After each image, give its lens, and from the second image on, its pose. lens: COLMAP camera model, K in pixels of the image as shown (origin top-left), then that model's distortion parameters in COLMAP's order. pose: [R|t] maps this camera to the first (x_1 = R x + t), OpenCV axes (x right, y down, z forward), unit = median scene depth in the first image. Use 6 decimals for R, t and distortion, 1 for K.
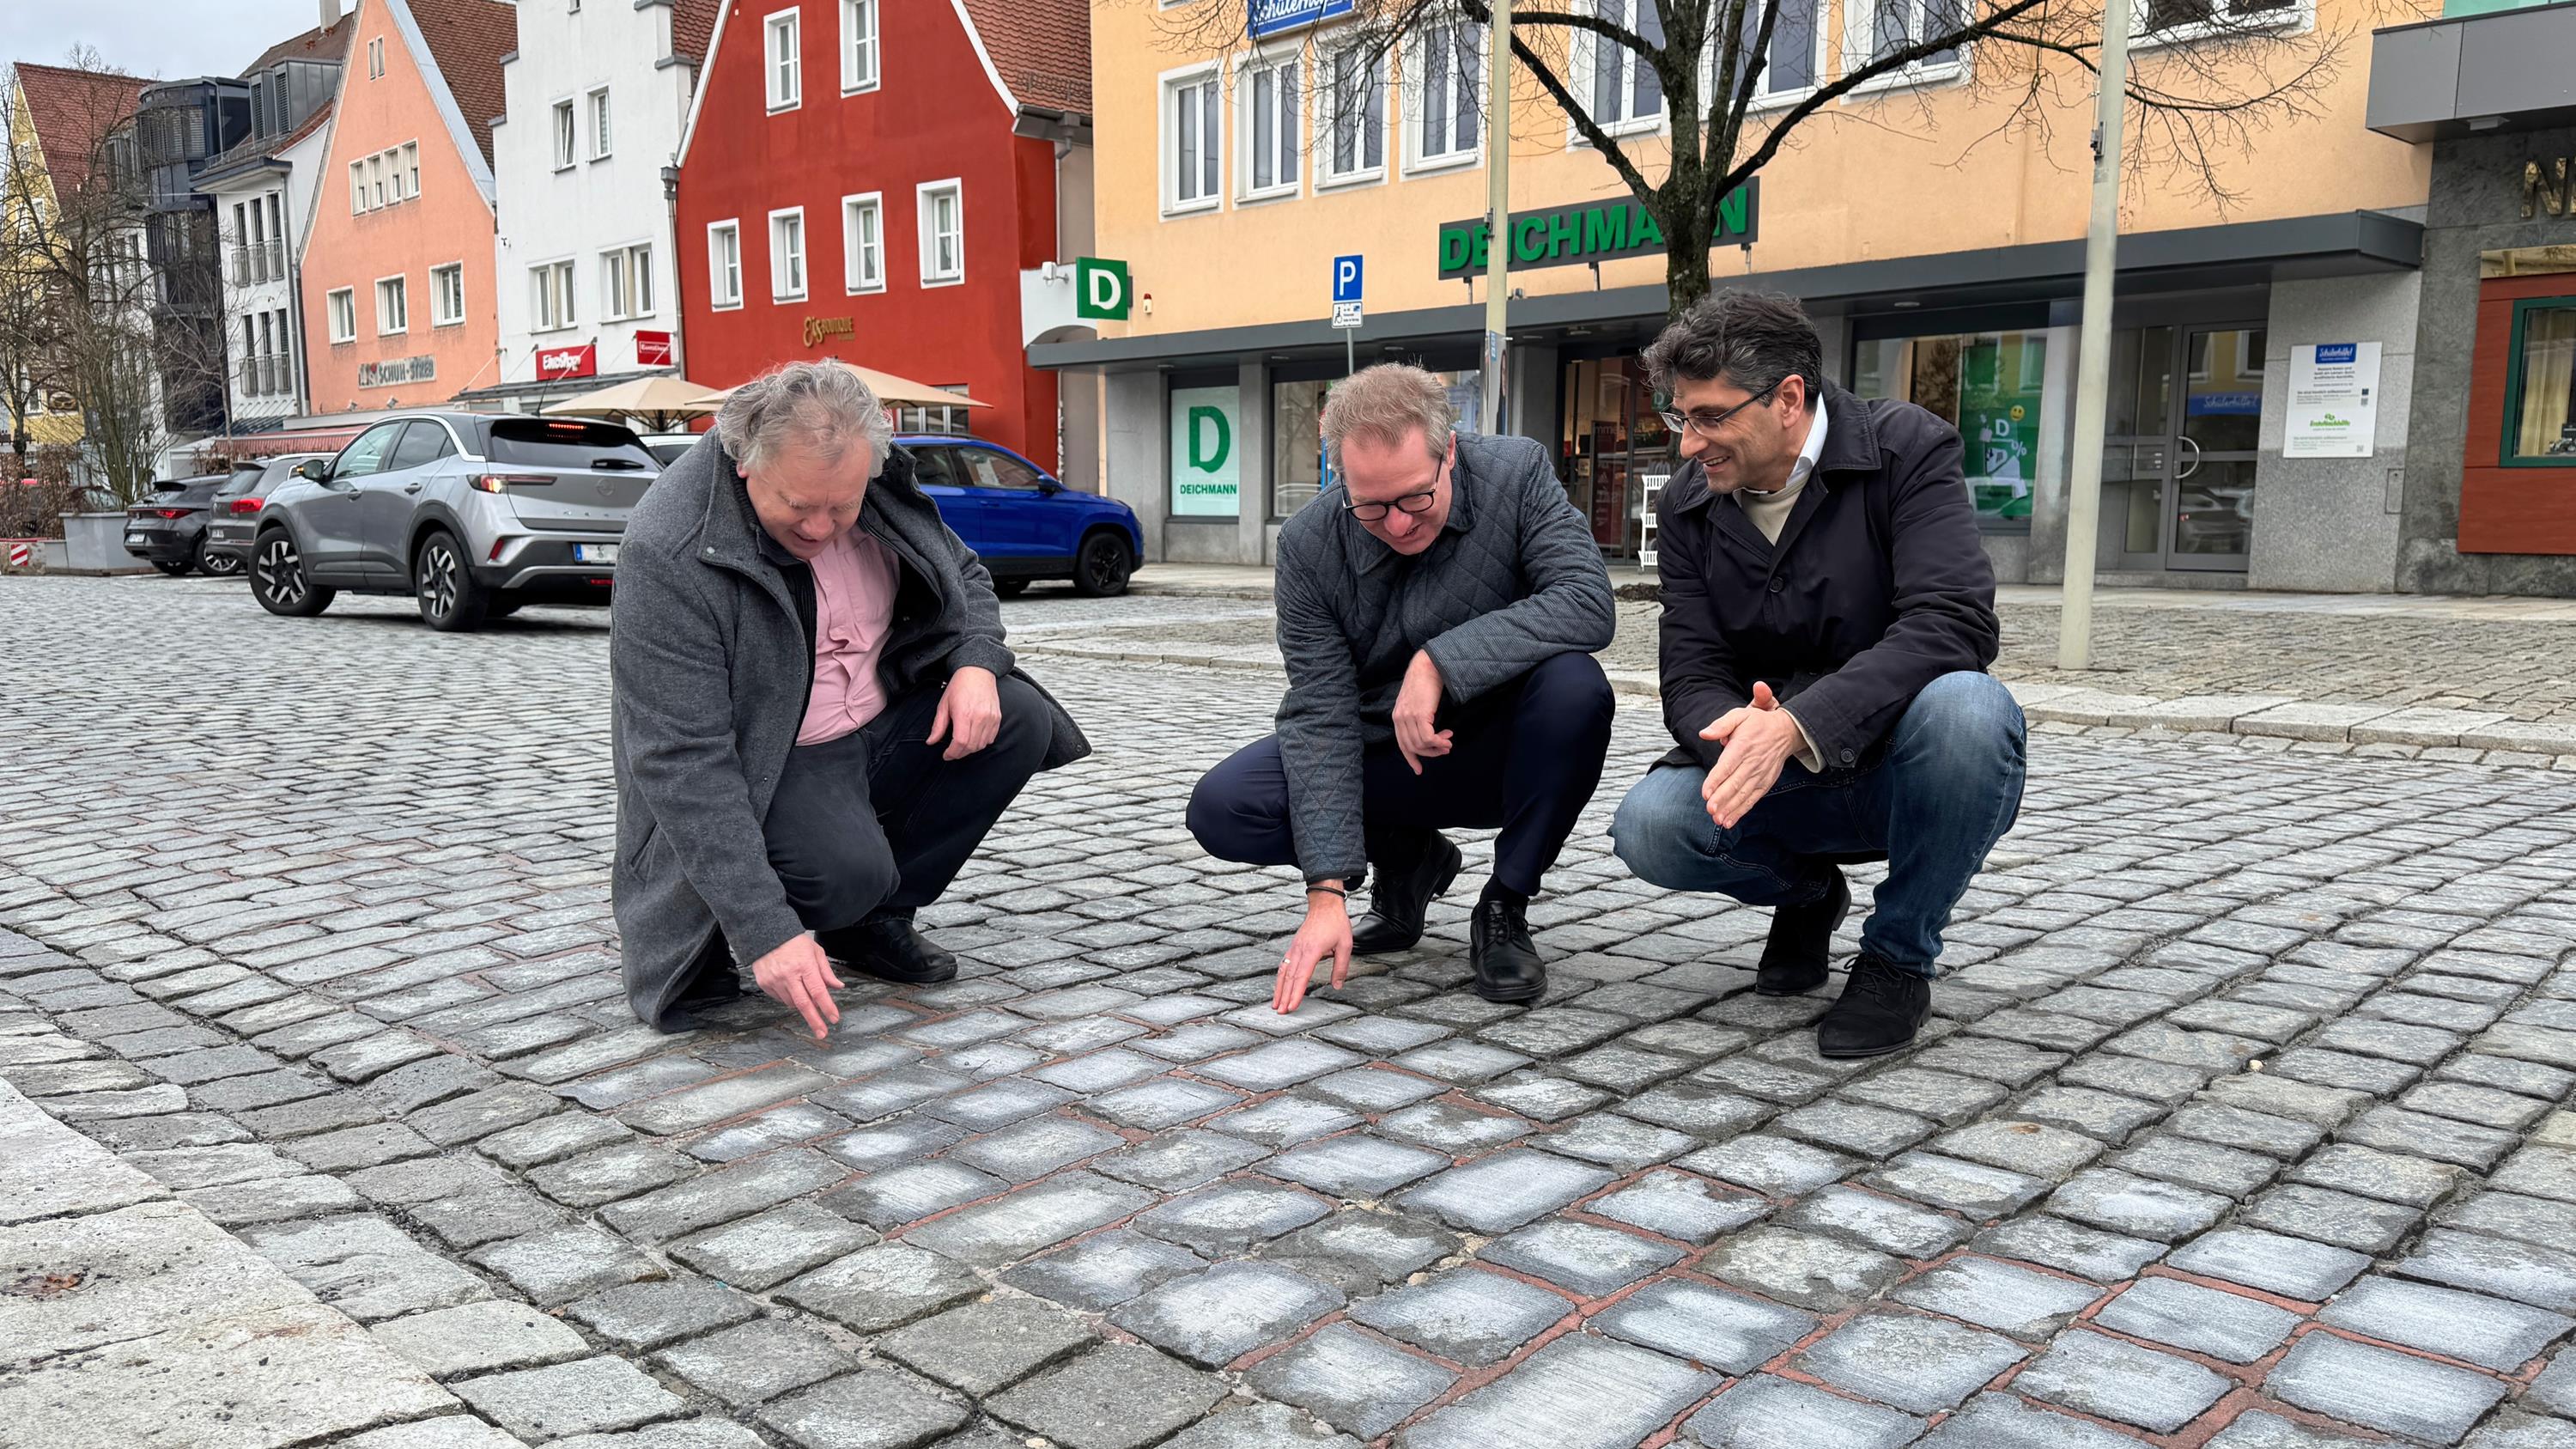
lens RADIAL K [[1977.5, 0, 1284.6], [0, 1977.5, 727.9], [0, 0, 1]] dist [-0.000572, -0.001600]
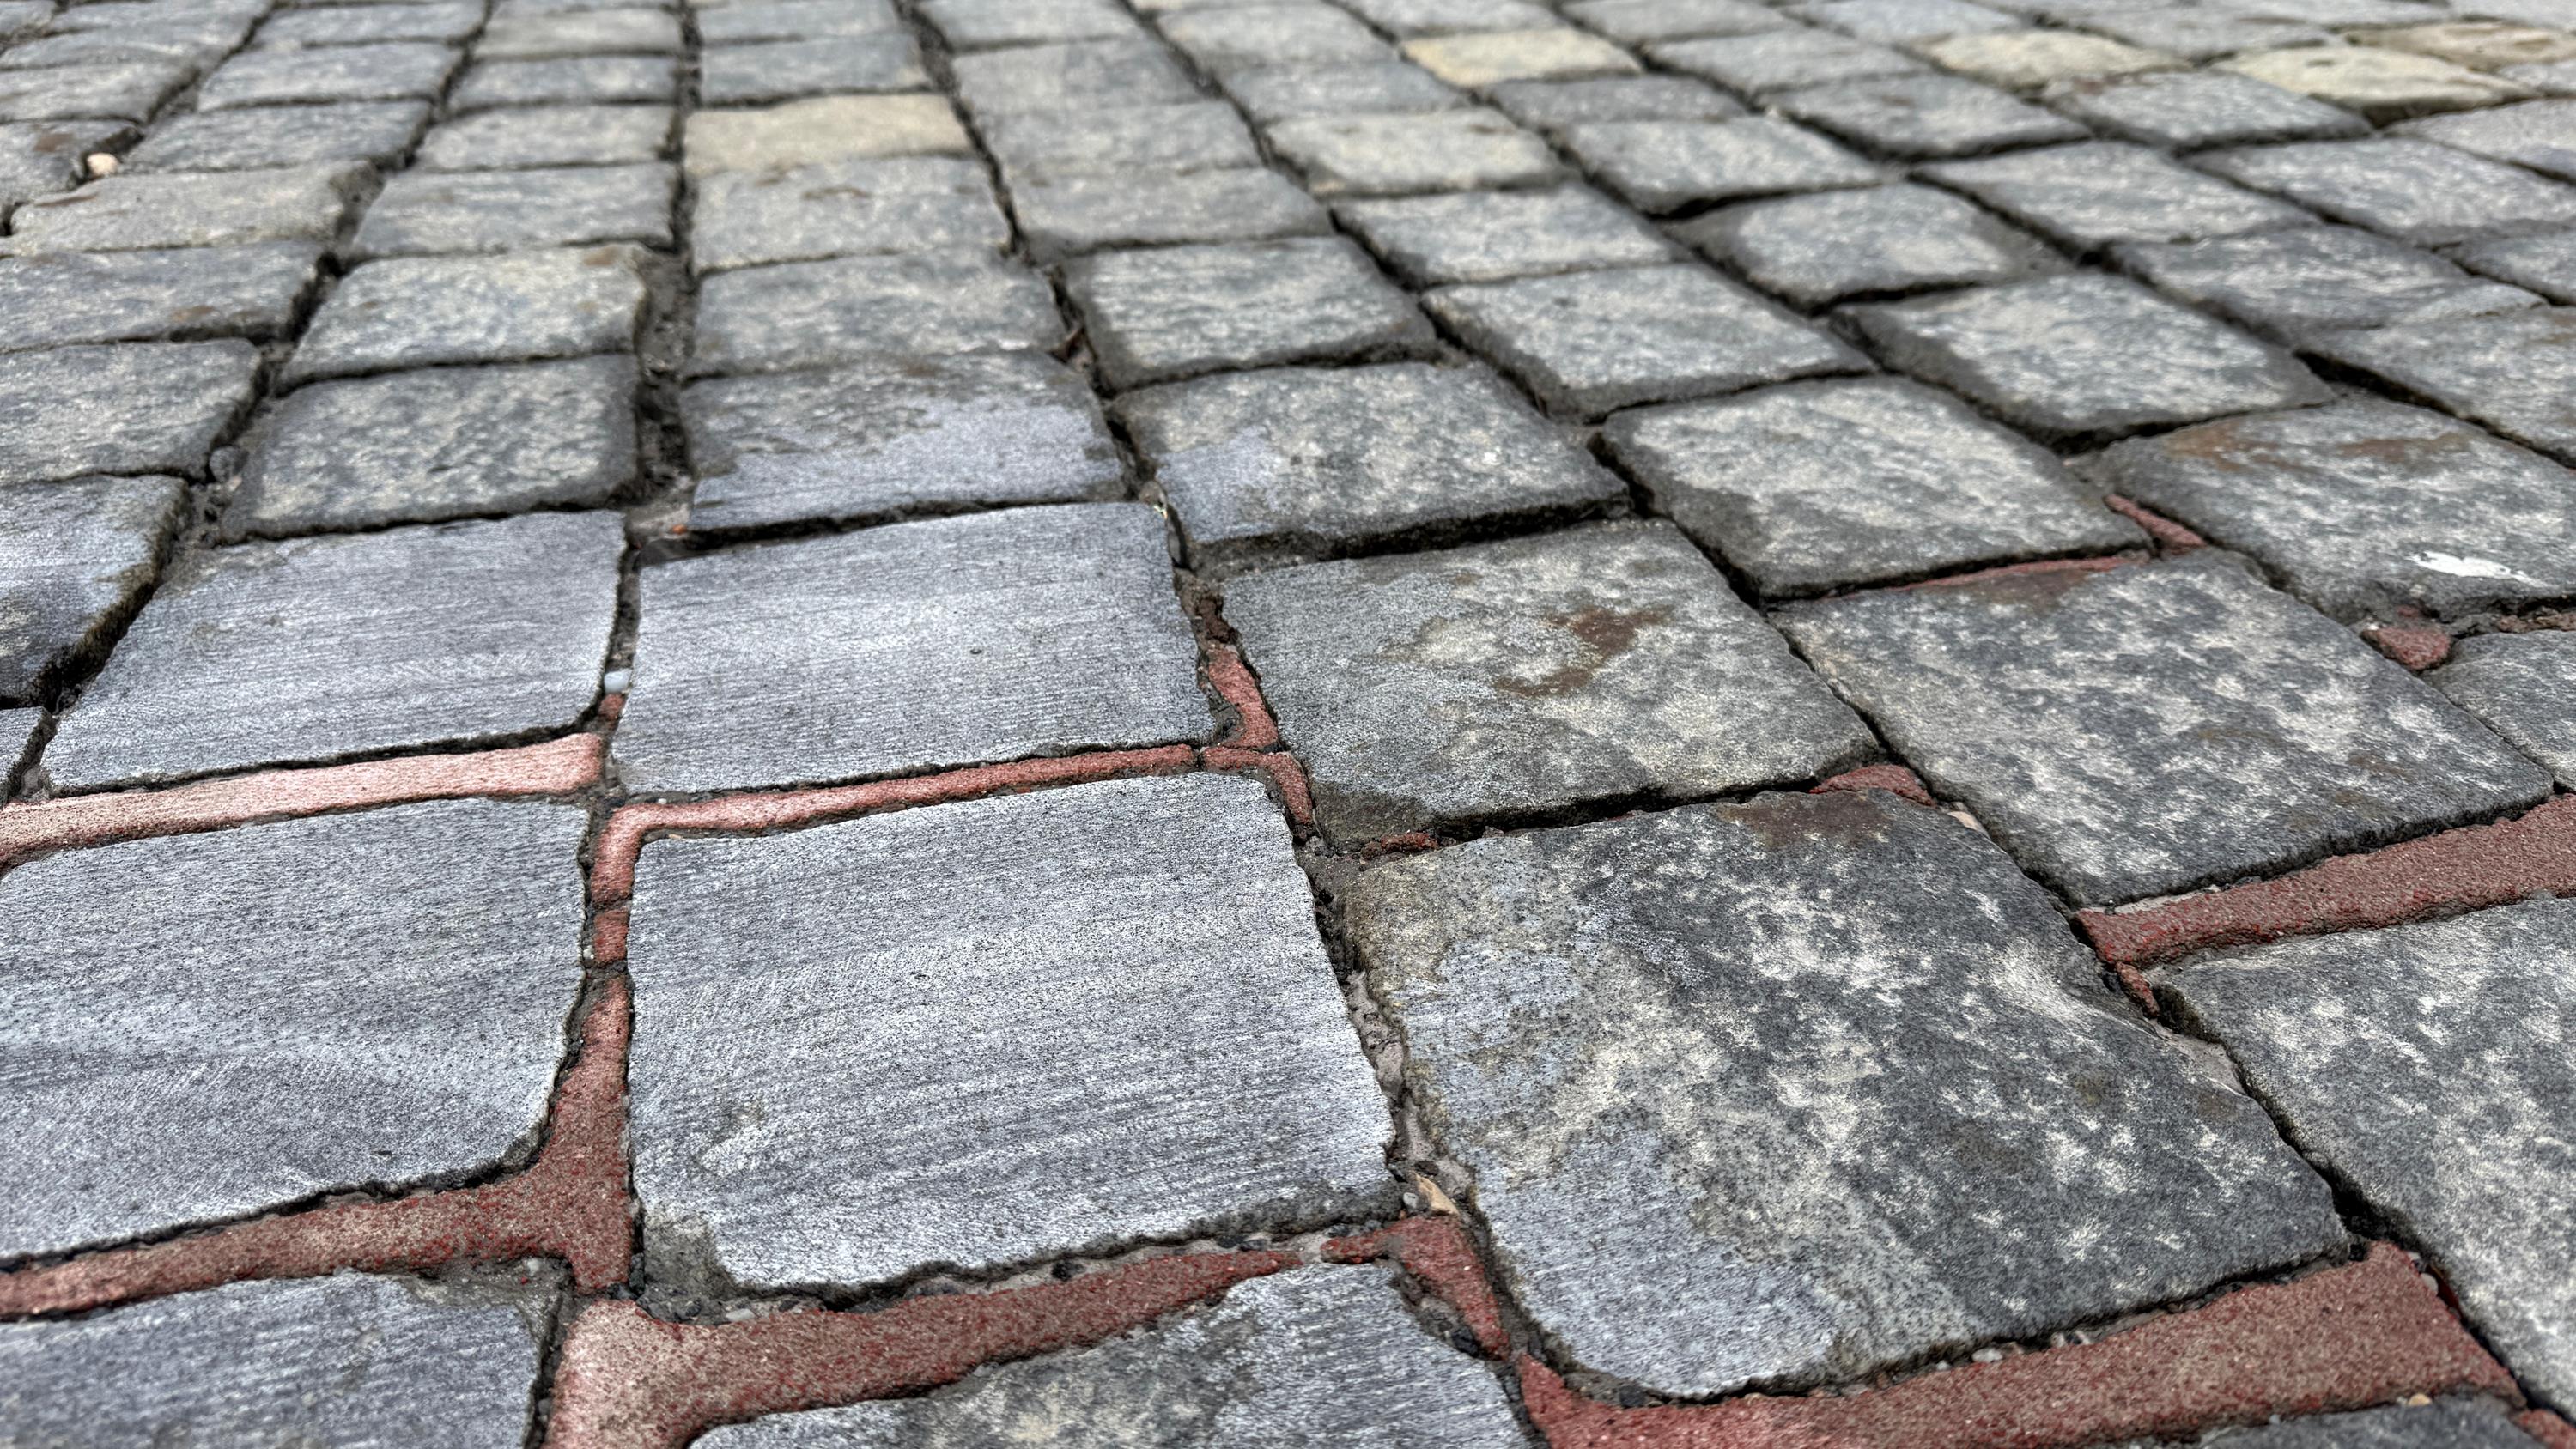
lens RADIAL K [[1976.9, 0, 1284.7], [0, 1976.9, 723.1], [0, 0, 1]] dist [-0.000572, -0.001600]
pose [[0.523844, -0.417904, 0.742256, 0.298416], [0.108747, 0.897062, 0.428315, 0.145773], [-0.844844, -0.143652, 0.515367, 0.634946]]
